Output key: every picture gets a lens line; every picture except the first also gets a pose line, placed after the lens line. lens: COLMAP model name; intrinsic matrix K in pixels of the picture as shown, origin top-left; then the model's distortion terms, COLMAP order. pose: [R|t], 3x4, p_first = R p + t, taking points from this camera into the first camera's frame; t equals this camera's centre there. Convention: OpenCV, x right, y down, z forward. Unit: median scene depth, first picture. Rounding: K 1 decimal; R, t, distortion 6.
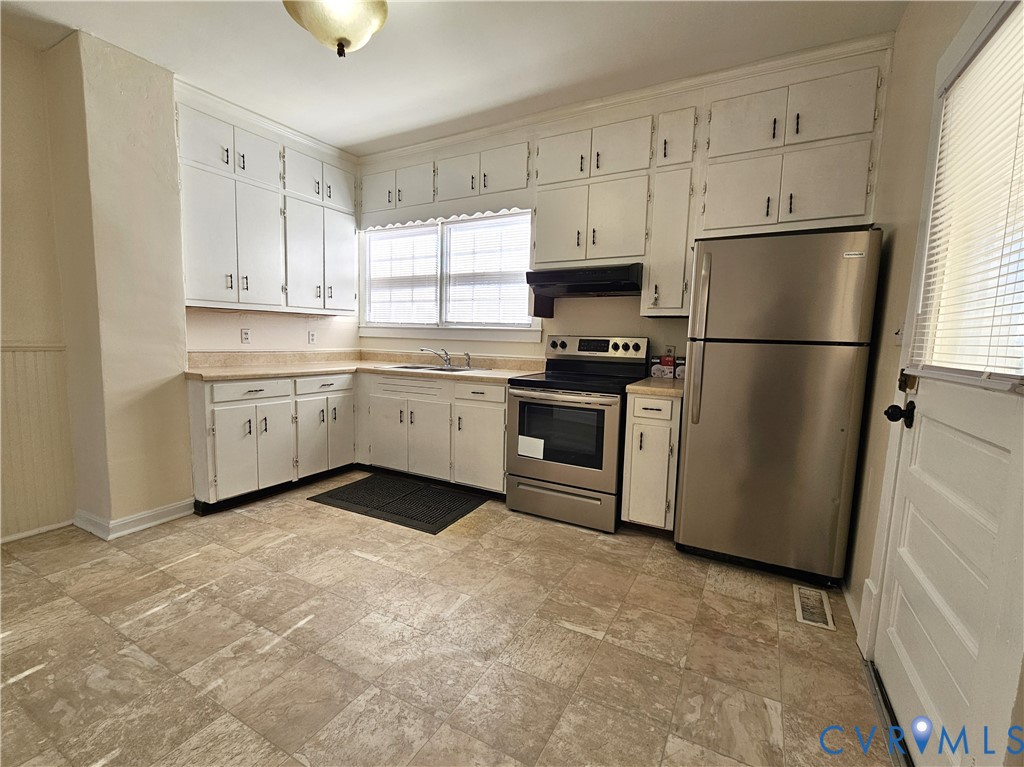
lens RADIAL K [[448.1, 0, 507.5], [0, 448.1, 382.0], [0, 0, 1]] dist [-0.001962, 0.001058]
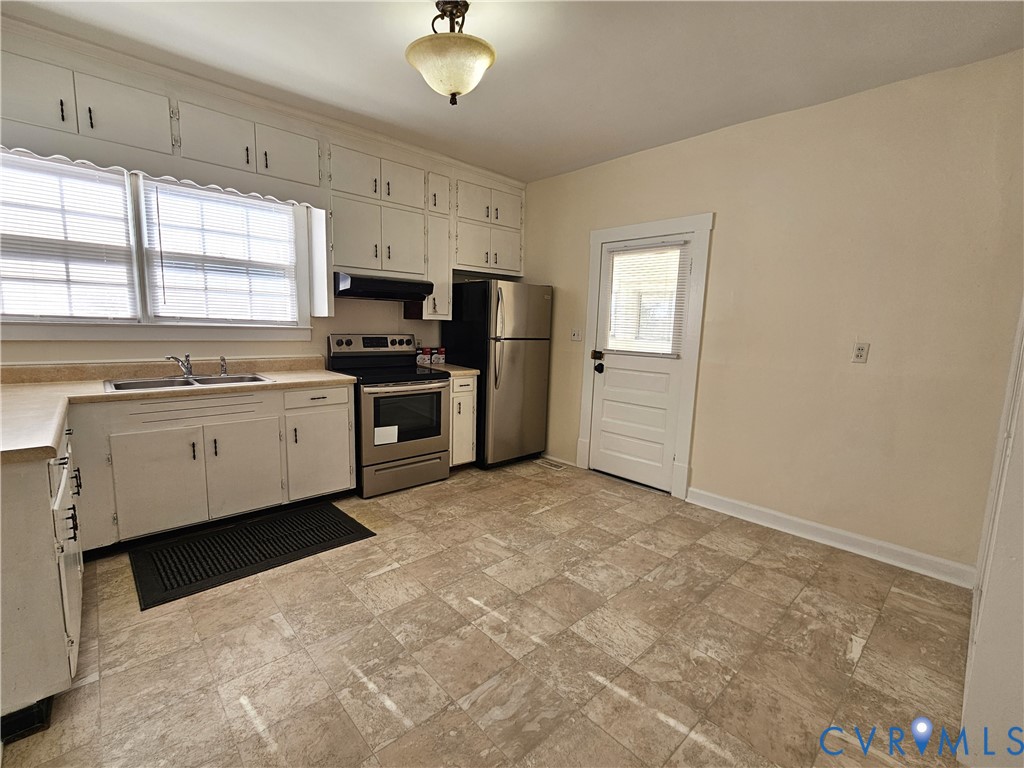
lens RADIAL K [[448.1, 0, 507.5], [0, 448.1, 382.5], [0, 0, 1]] dist [-0.001962, 0.001058]
pose [[0.329458, -0.137473, 0.934108, -0.924991], [0.074094, 0.990057, 0.119574, -0.105741], [-0.941259, 0.029817, 0.336368, 0.328313]]
